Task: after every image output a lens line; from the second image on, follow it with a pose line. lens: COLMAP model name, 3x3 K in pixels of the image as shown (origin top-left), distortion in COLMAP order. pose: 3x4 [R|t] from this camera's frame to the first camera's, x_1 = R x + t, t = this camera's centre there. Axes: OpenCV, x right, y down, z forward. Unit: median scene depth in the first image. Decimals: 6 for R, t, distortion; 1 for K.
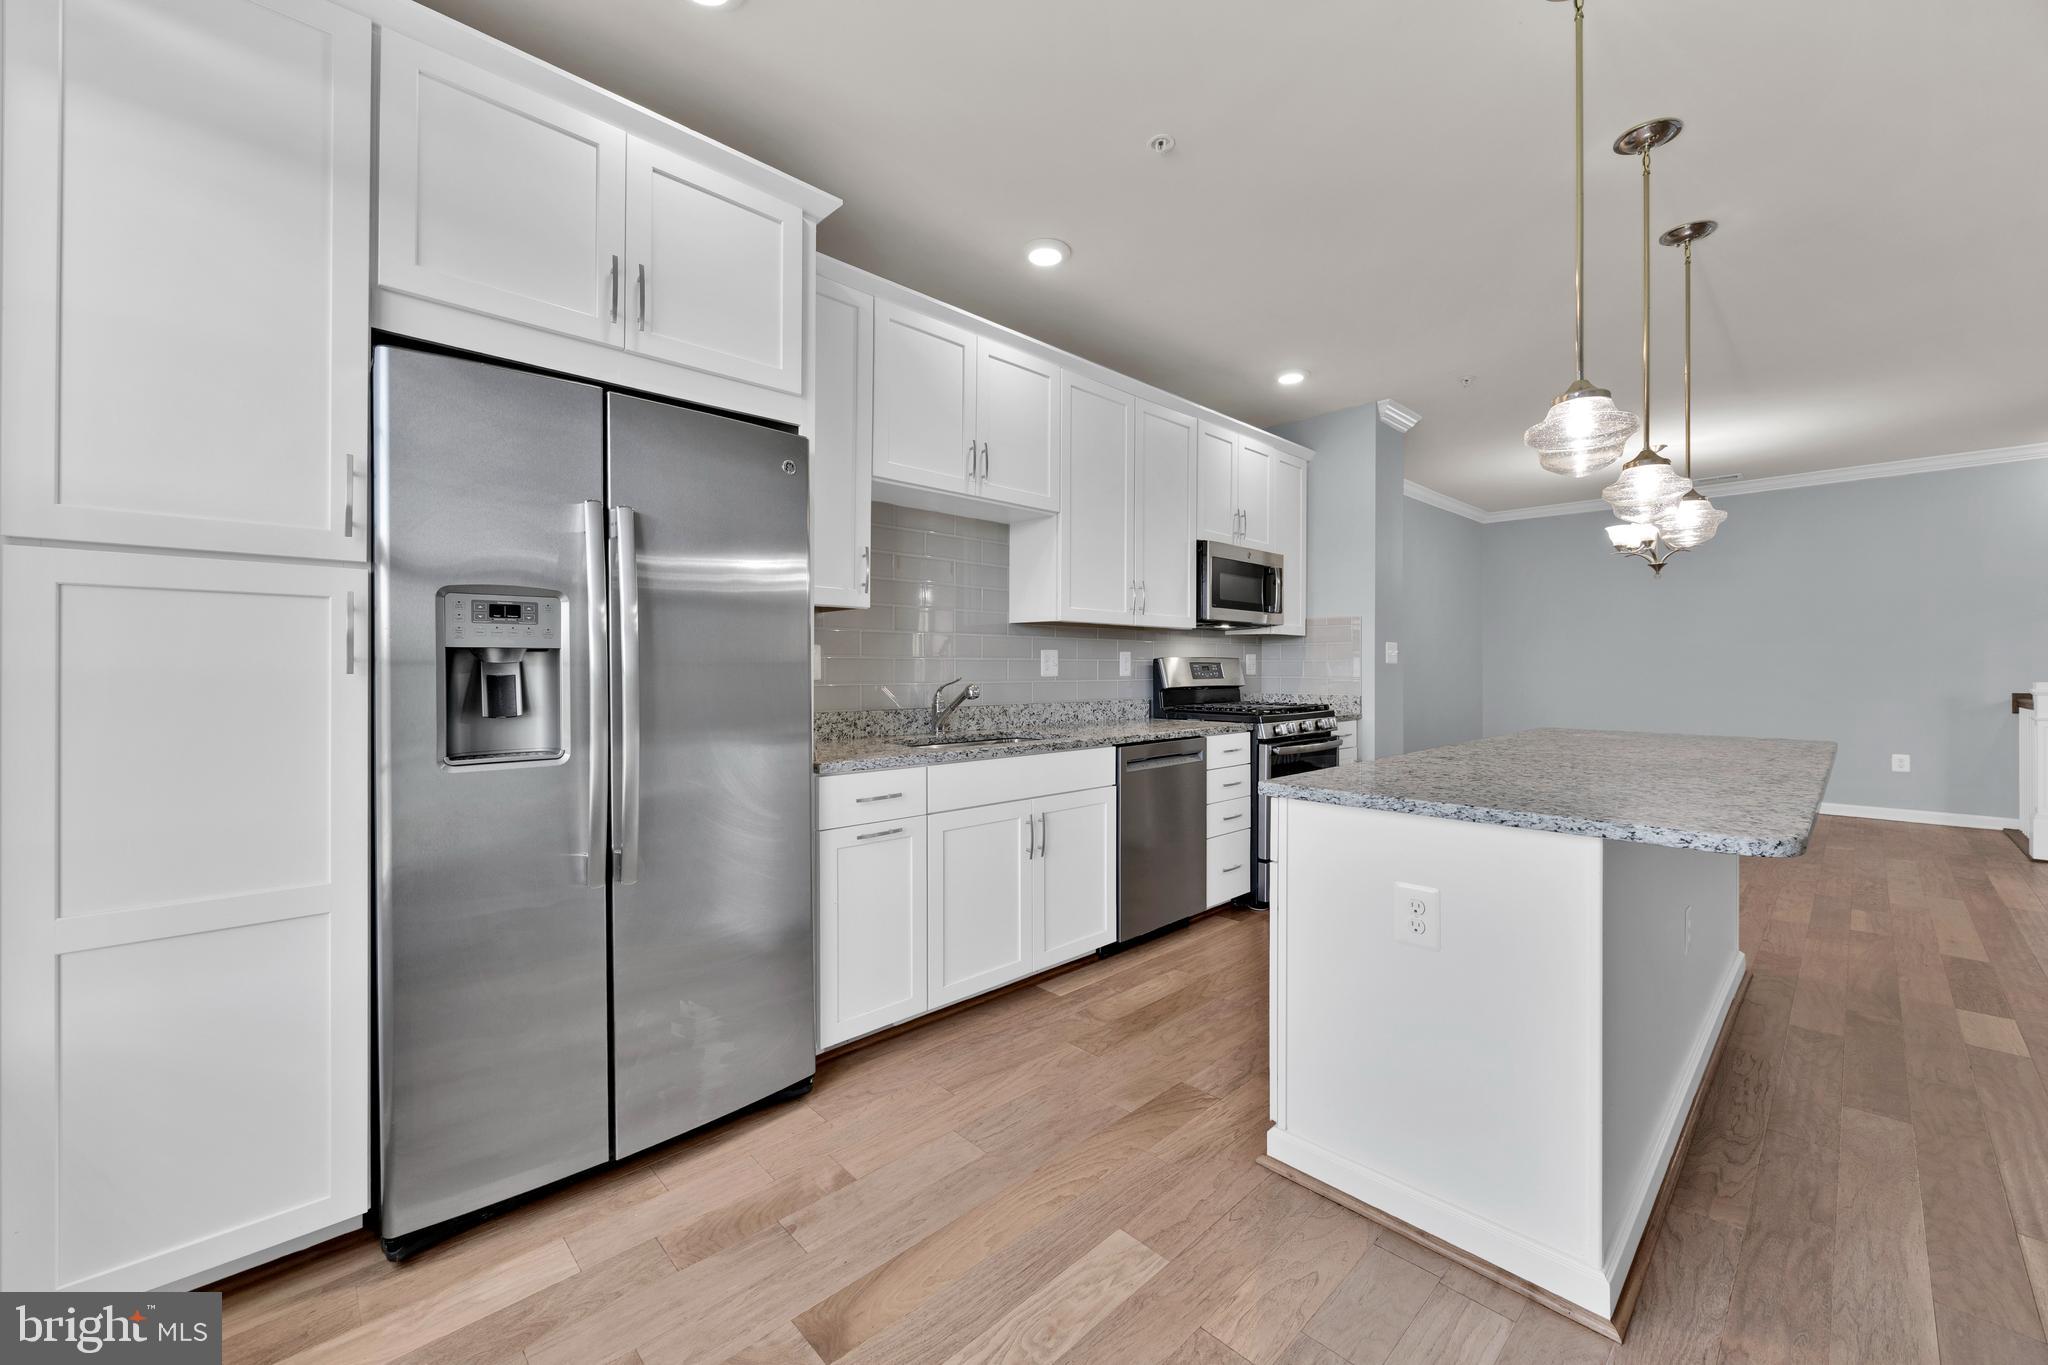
lens RADIAL K [[777.1, 0, 1023.1], [0, 777.1, 676.2], [0, 0, 1]] dist [-0.004951, 0.000021]
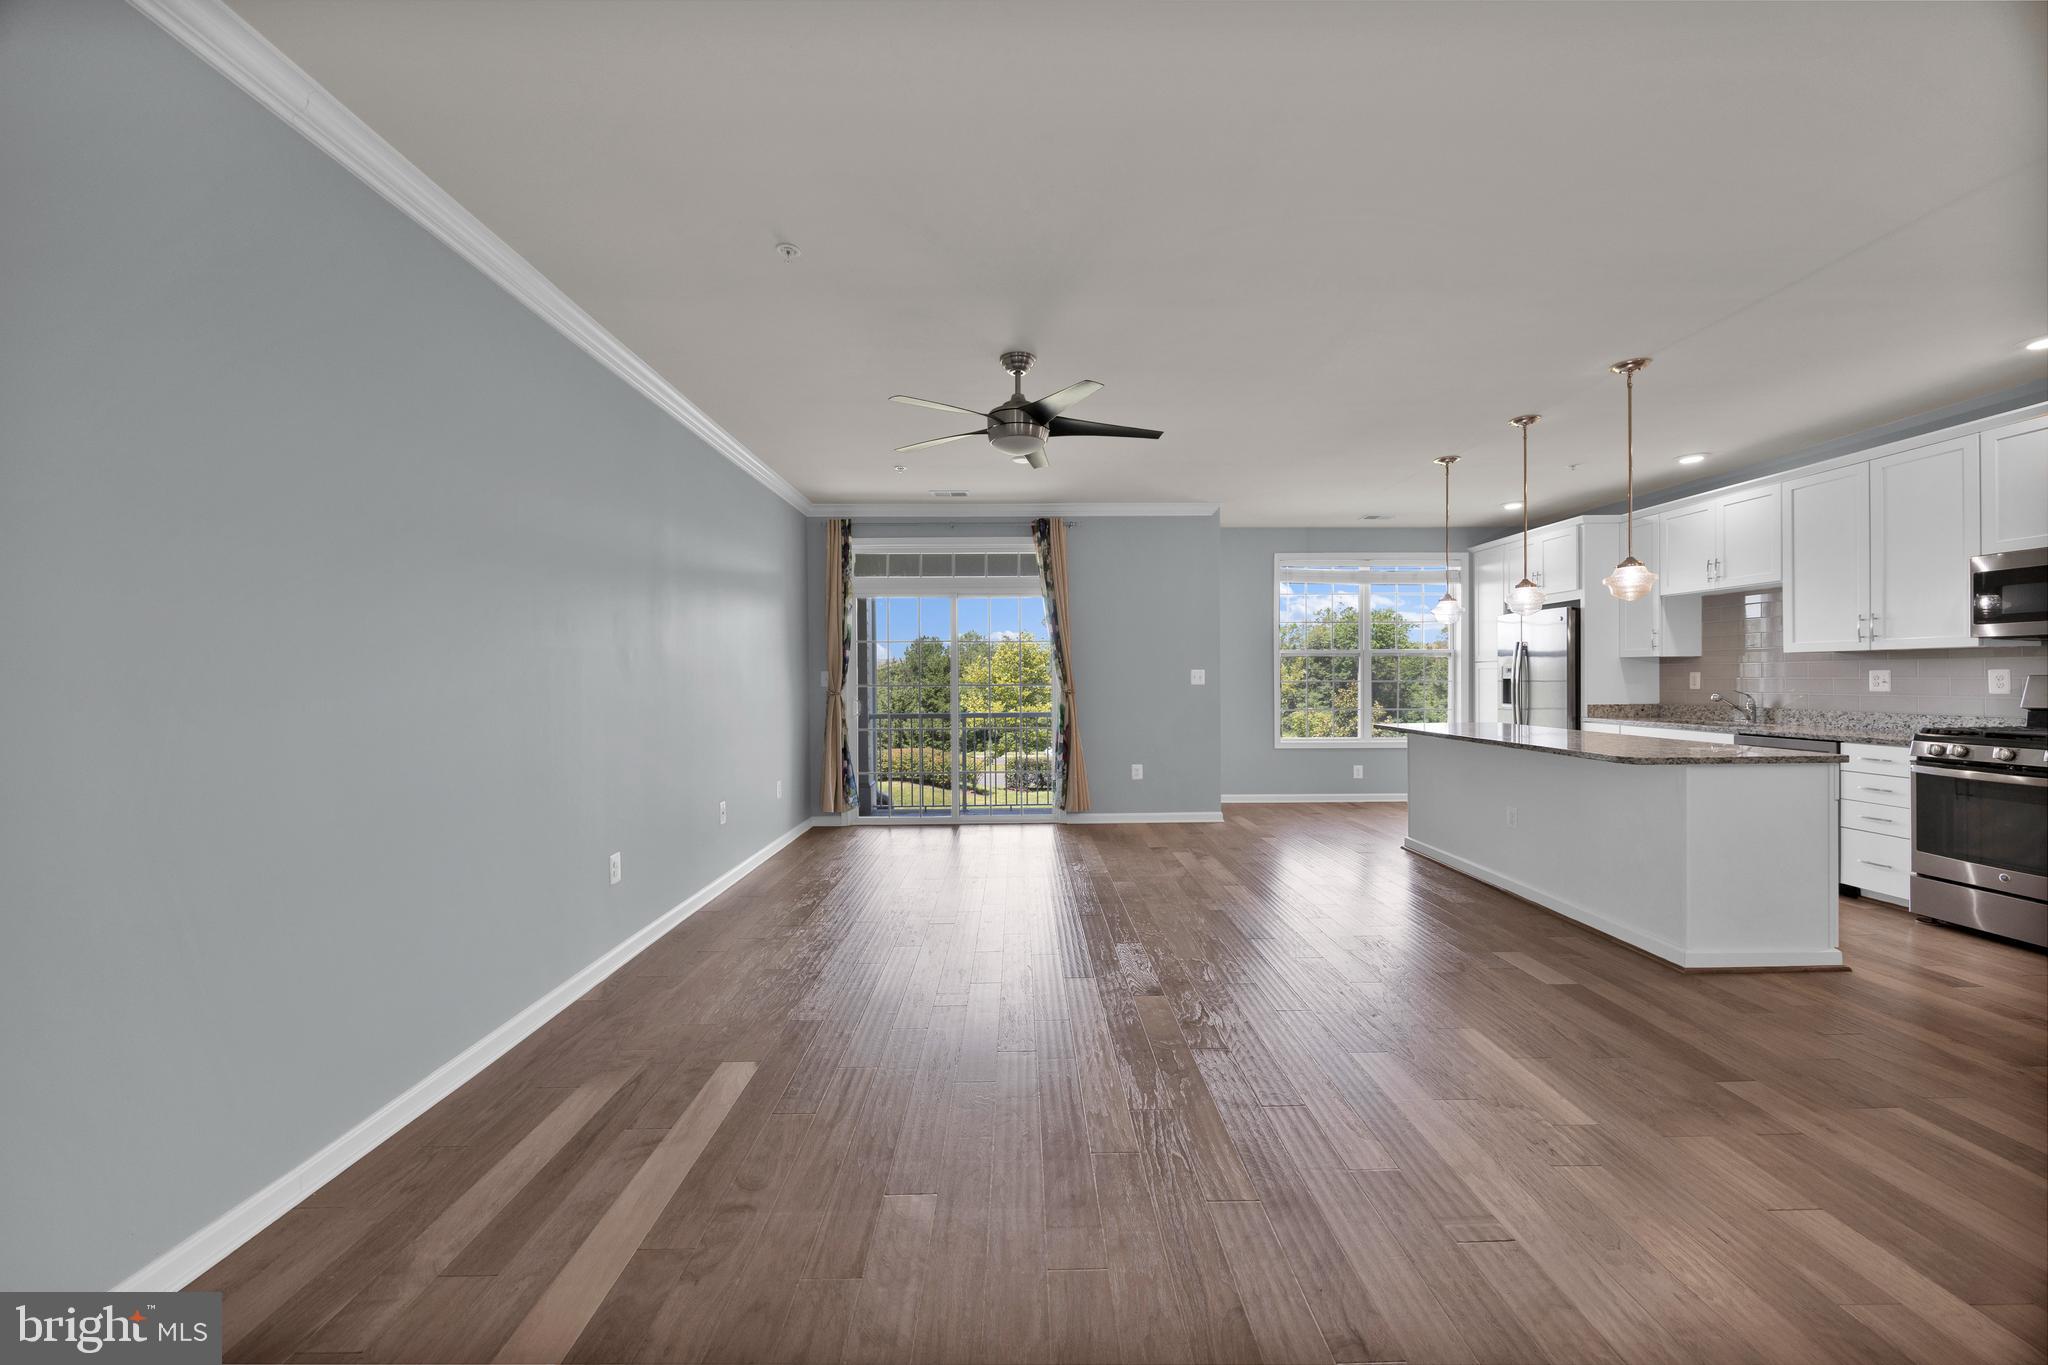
lens RADIAL K [[777.1, 0, 1022.4], [0, 777.1, 683.6], [0, 0, 1]] dist [-0.004951, 0.000021]
pose [[-0.674240, 0.011449, -0.738423, 2.109798], [0.001003, 0.999893, 0.014588, -0.035714], [0.738511, 0.009095, -0.674180, 0.923530]]
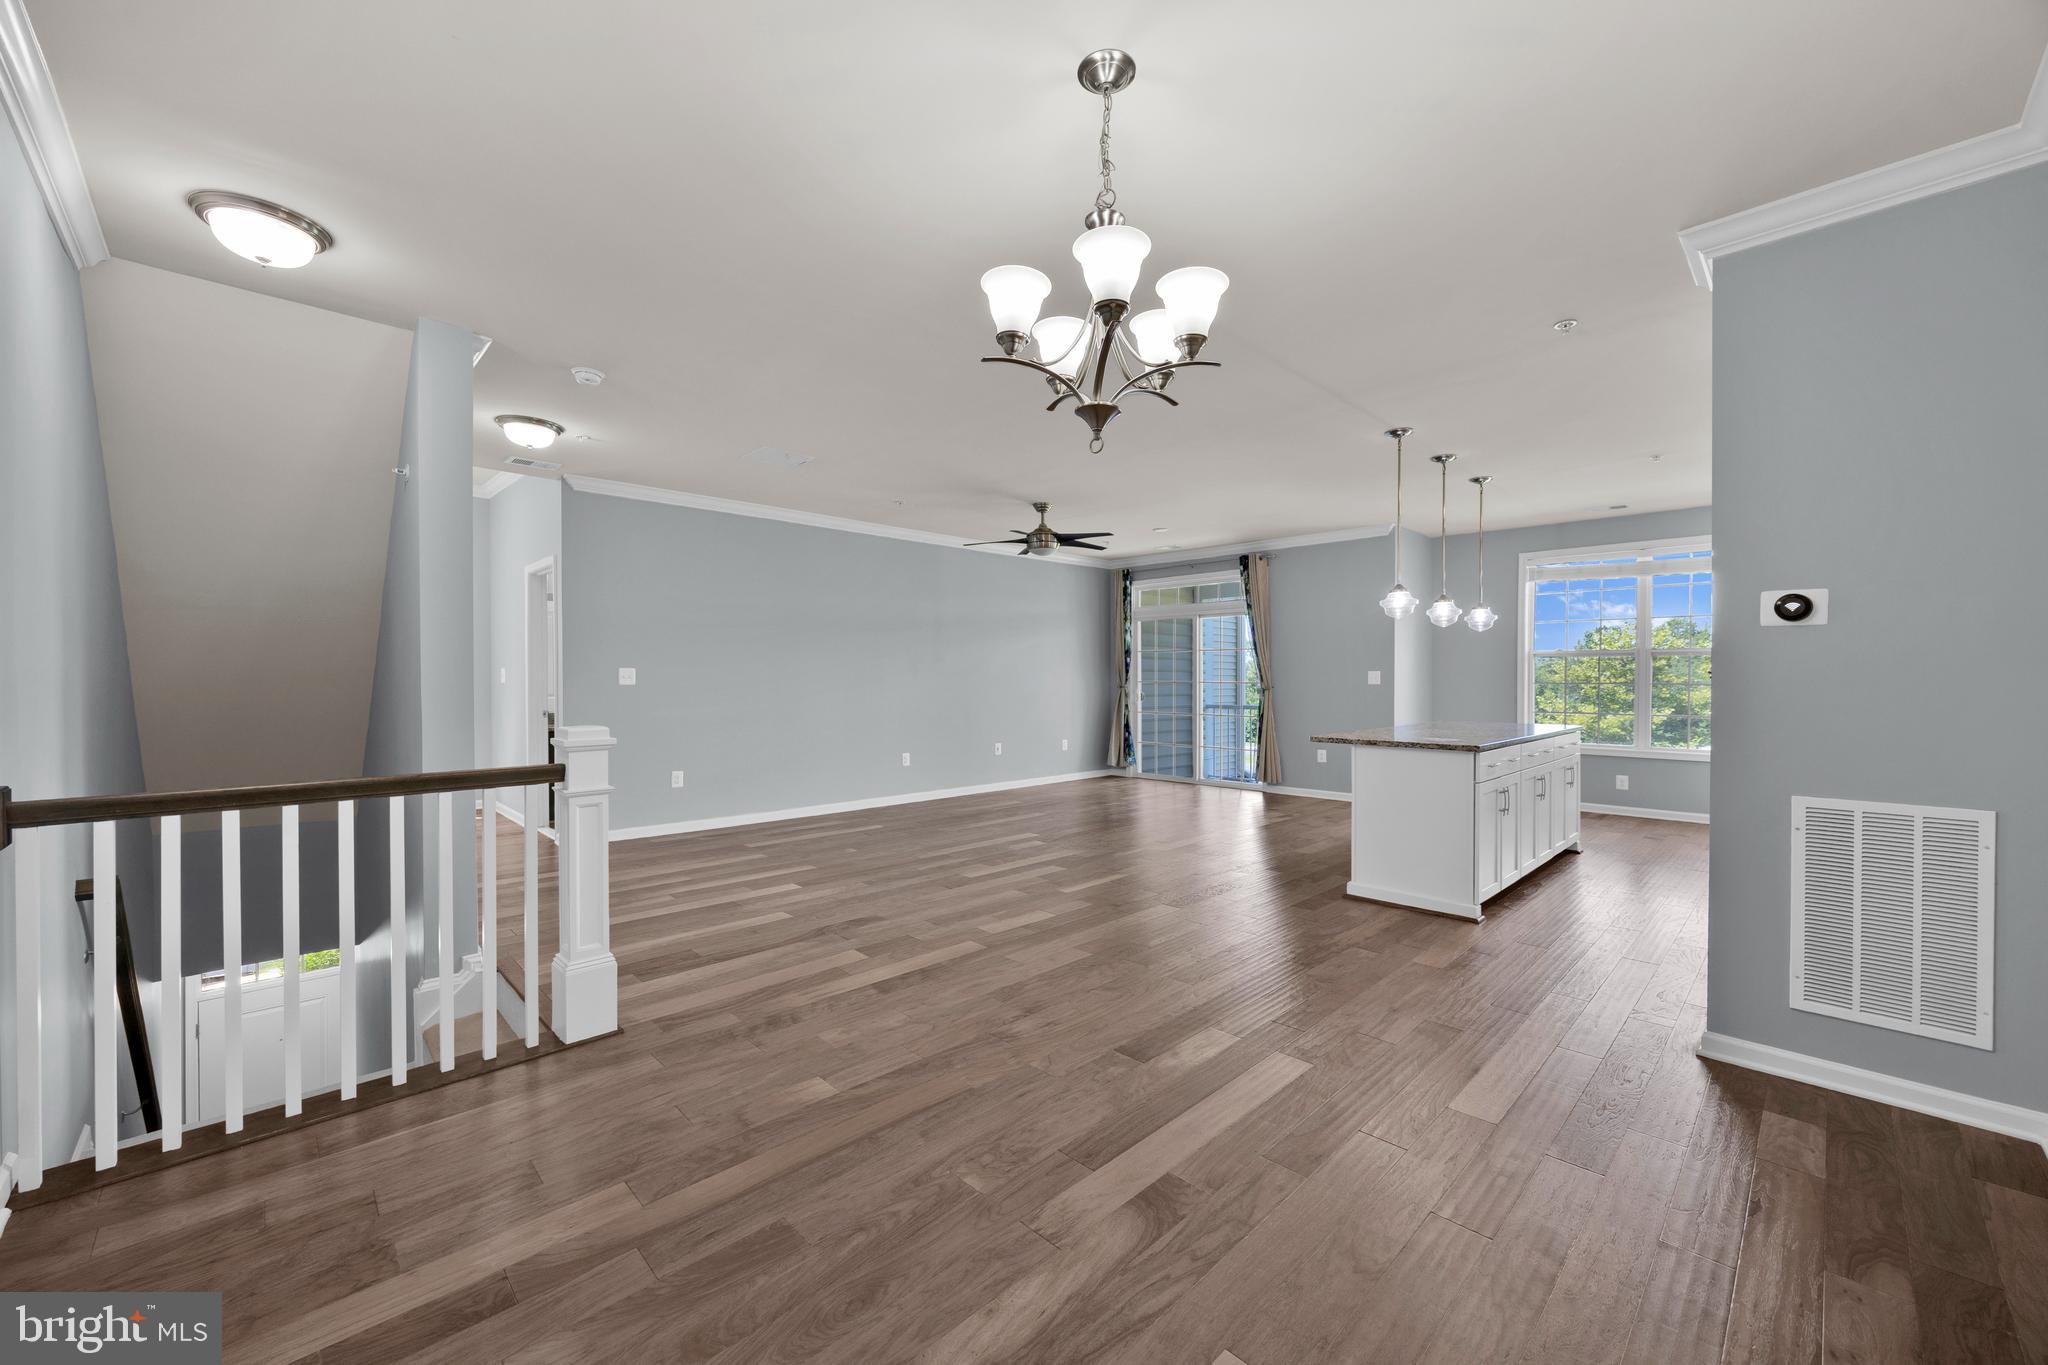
lens RADIAL K [[792.2, 0, 1017.2], [0, 792.2, 684.9], [0, 0, 1]] dist [-0.009329, 0.001886]
pose [[-0.999905, 0.001076, -0.013775, 1.412648], [0.000805, 0.999806, 0.019697, -0.048554], [0.013794, 0.019684, -0.999711, 2.231849]]
